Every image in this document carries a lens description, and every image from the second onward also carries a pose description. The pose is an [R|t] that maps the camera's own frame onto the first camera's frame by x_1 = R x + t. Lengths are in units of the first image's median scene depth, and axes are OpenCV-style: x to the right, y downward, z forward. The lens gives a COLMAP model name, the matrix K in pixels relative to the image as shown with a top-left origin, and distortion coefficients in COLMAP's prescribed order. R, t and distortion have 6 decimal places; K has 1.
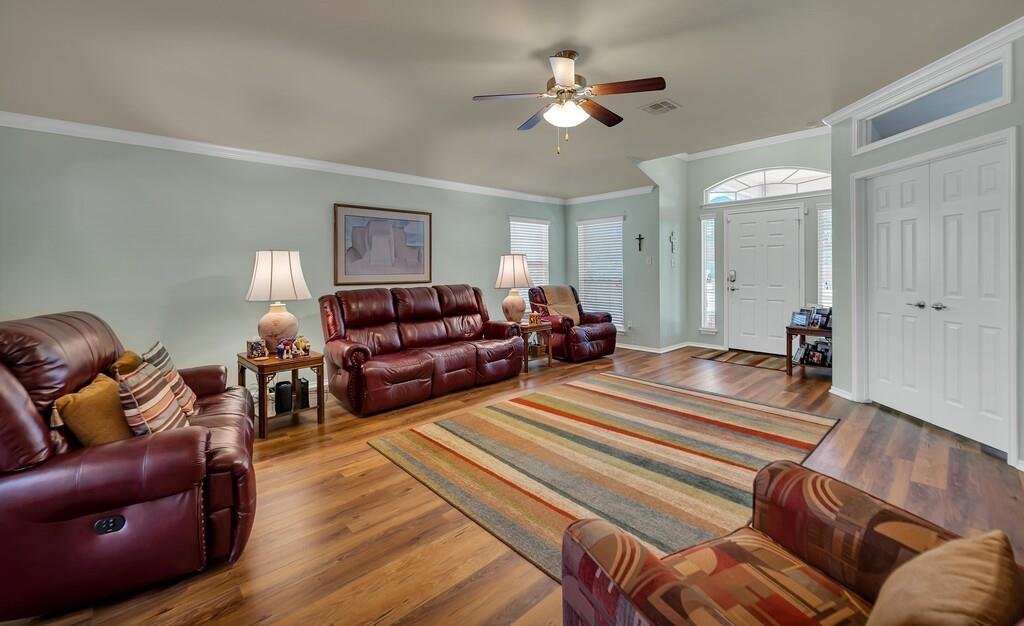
lens RADIAL K [[426.5, 0, 508.2], [0, 426.5, 269.1], [0, 0, 1]] dist [-0.011081, 0.000191]
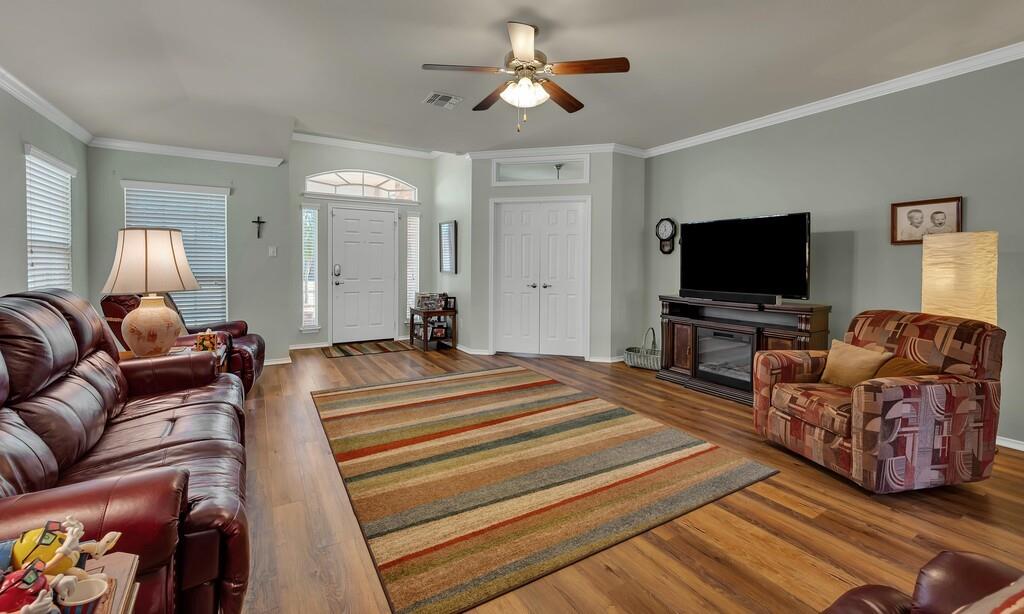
lens RADIAL K [[420.7, 0, 521.2], [0, 420.7, 274.1], [0, 0, 1]] dist [-0.008119, -0.000096]
pose [[0.186330, -0.010587, 0.982430, -0.599127], [-0.008191, 0.999890, 0.012329, 0.016206], [-0.982453, -0.010345, 0.186223, 0.652726]]
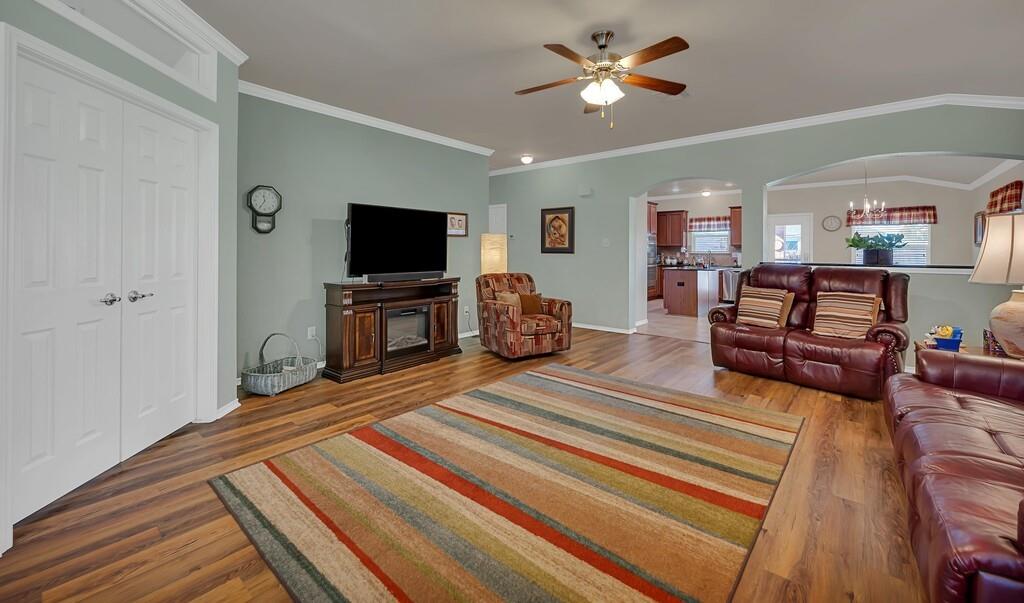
lens RADIAL K [[415.5, 0, 508.7], [0, 415.5, 249.9], [0, 0, 1]] dist [-0.000686, 0.000000]
pose [[-0.993403, 0.007302, -0.114444, 0.372420], [0.007503, 0.999971, -0.001326, 0.009630], [0.114431, -0.002176, -0.993429, 1.531010]]
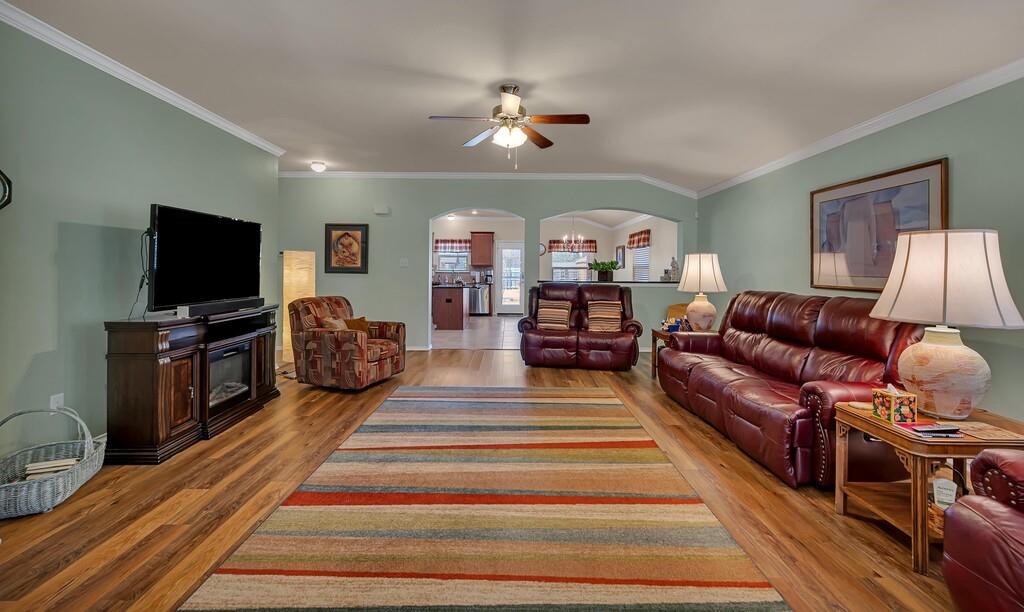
lens RADIAL K [[432.8, 0, 510.7], [0, 432.8, 267.8], [0, 0, 1]] dist [0.000146, 0.000039]
pose [[-0.676301, 0.002539, -0.736621, 0.793861], [-0.000586, 0.999992, 0.003986, -0.005517], [0.736625, 0.003127, -0.676294, 1.417107]]
